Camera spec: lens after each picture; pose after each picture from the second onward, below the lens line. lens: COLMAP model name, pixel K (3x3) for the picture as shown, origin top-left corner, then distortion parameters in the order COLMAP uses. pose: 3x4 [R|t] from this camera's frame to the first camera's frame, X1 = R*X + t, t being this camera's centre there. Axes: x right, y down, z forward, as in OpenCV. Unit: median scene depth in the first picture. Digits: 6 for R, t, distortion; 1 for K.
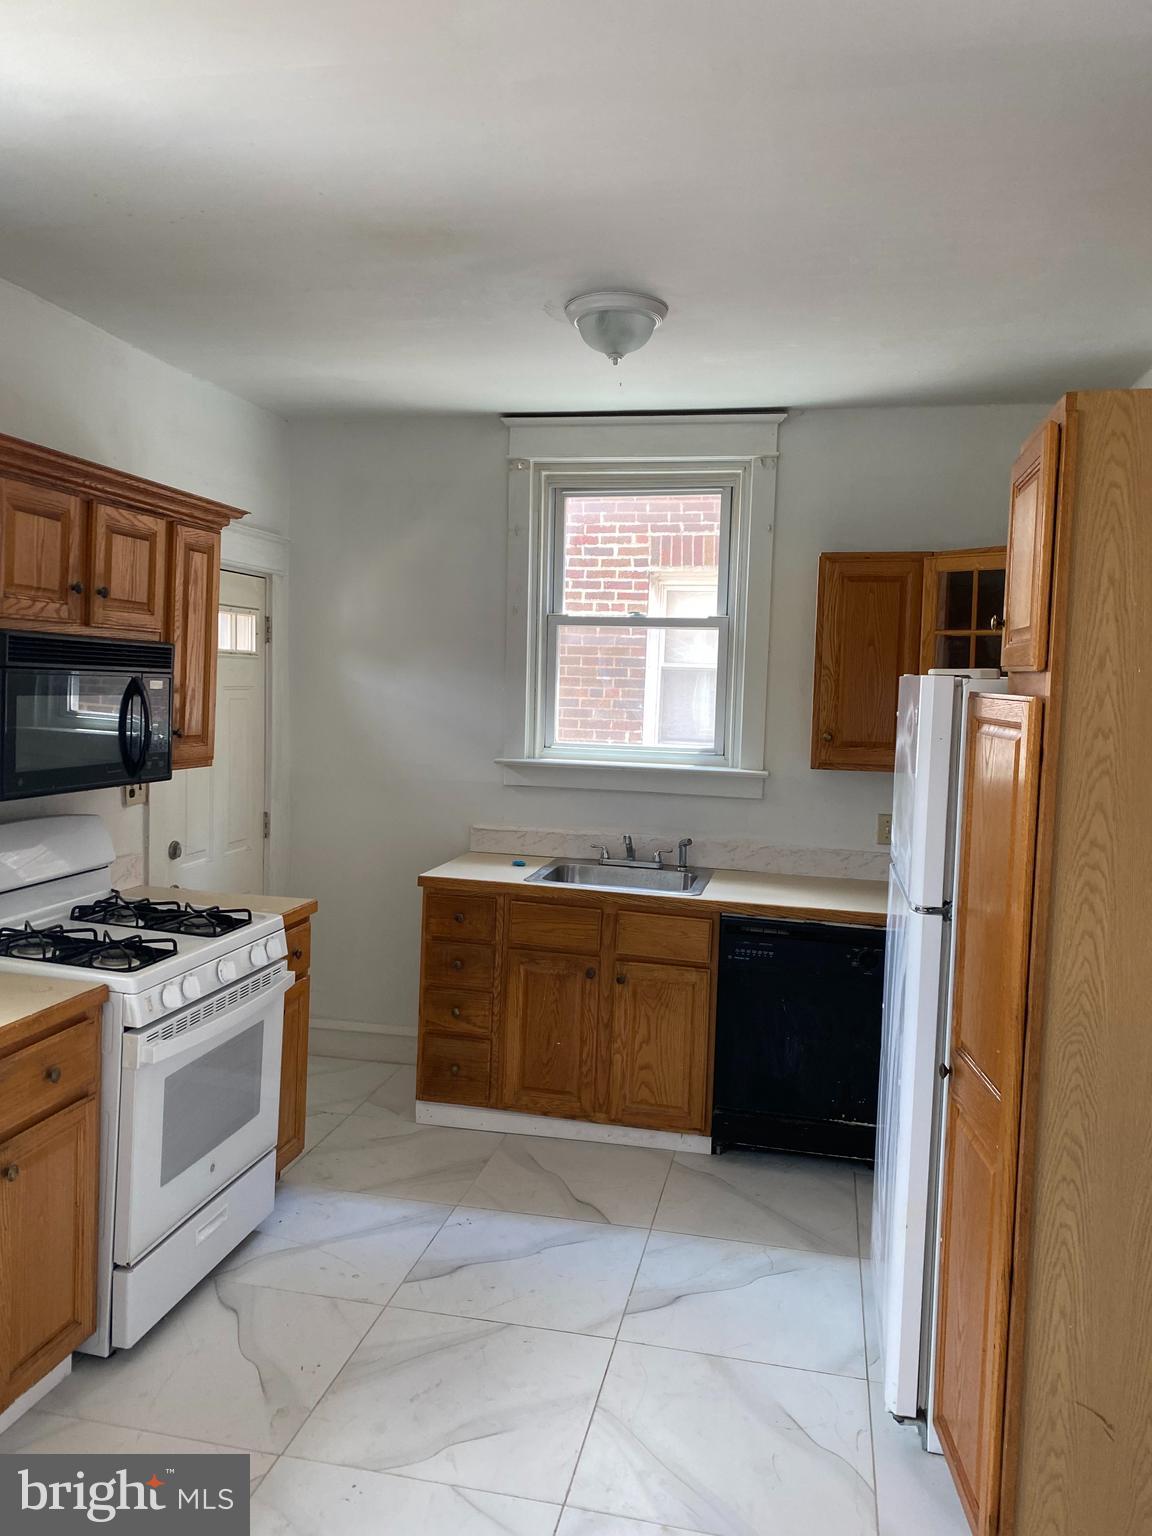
lens RADIAL K [[1179.2, 0, 575.3], [0, 1179.2, 798.1], [0, 0, 1]] dist [0.205509, -0.442161]
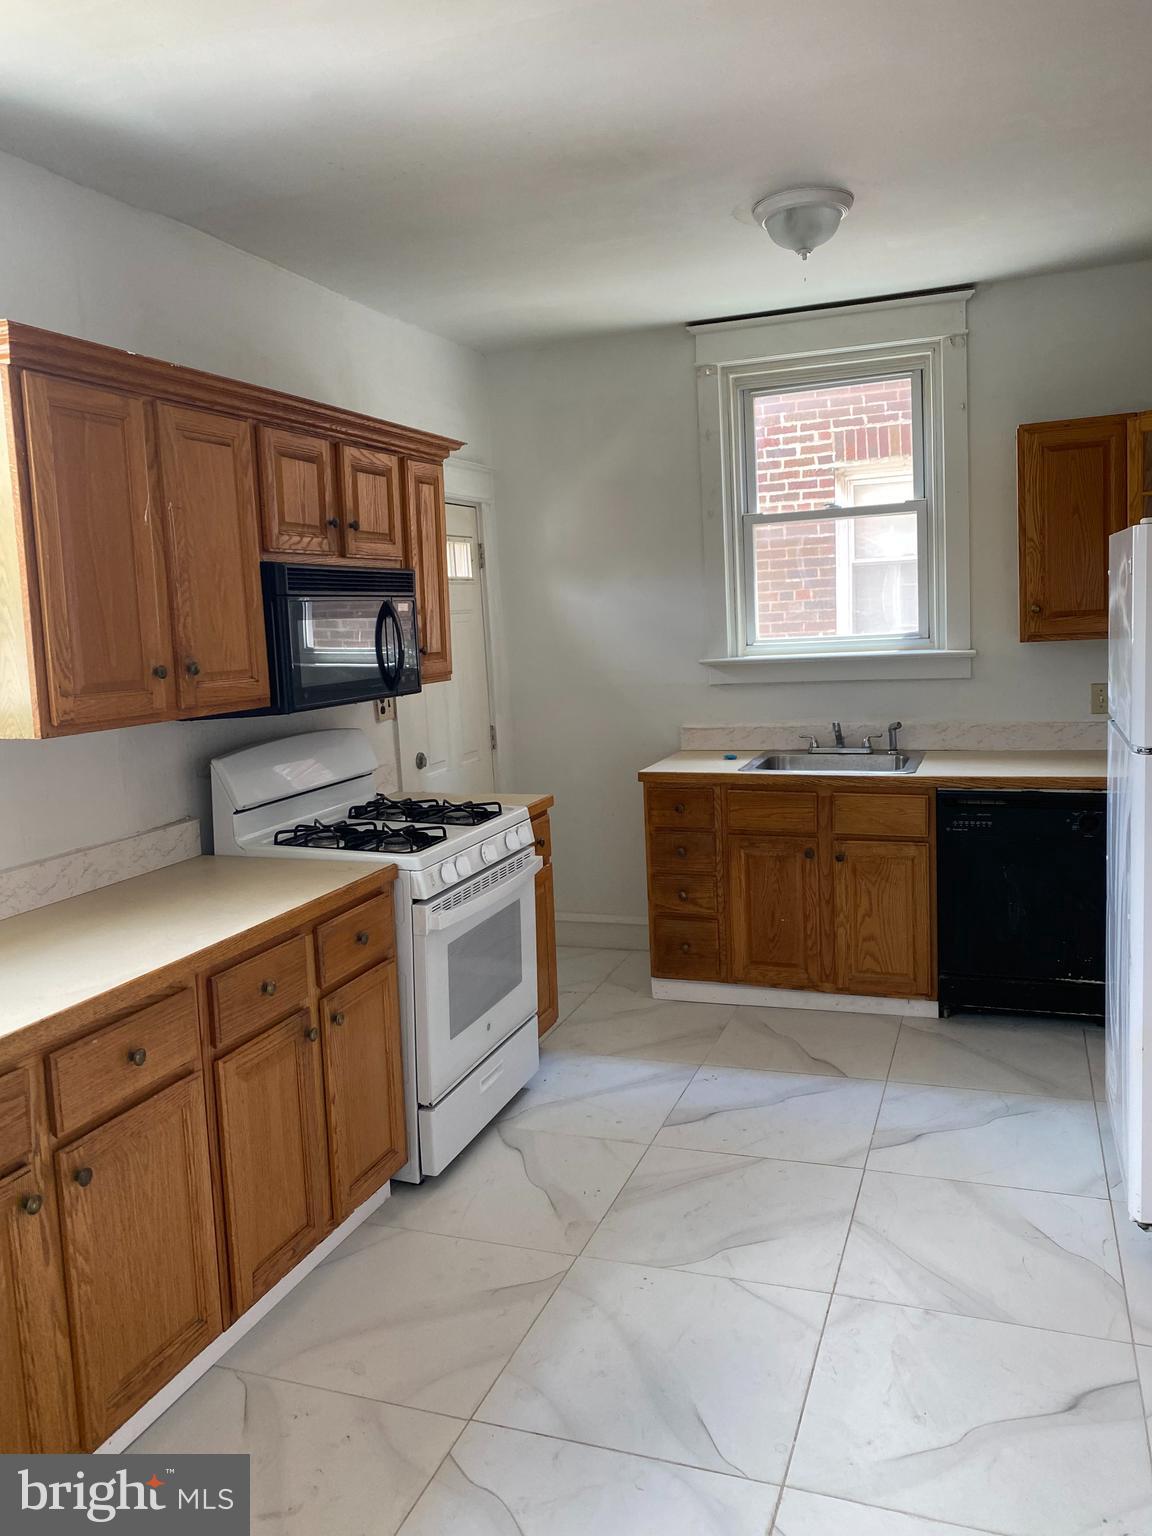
lens RADIAL K [[1222.7, 0, 581.4], [0, 1222.7, 791.0], [0, 0, 1]] dist [0.156293, -0.302868]
pose [[0.988642, -0.060803, -0.137441, -0.035369], [0.066863, 0.996964, 0.039911, 0.037880], [0.134597, -0.048647, 0.989706, -0.104550]]
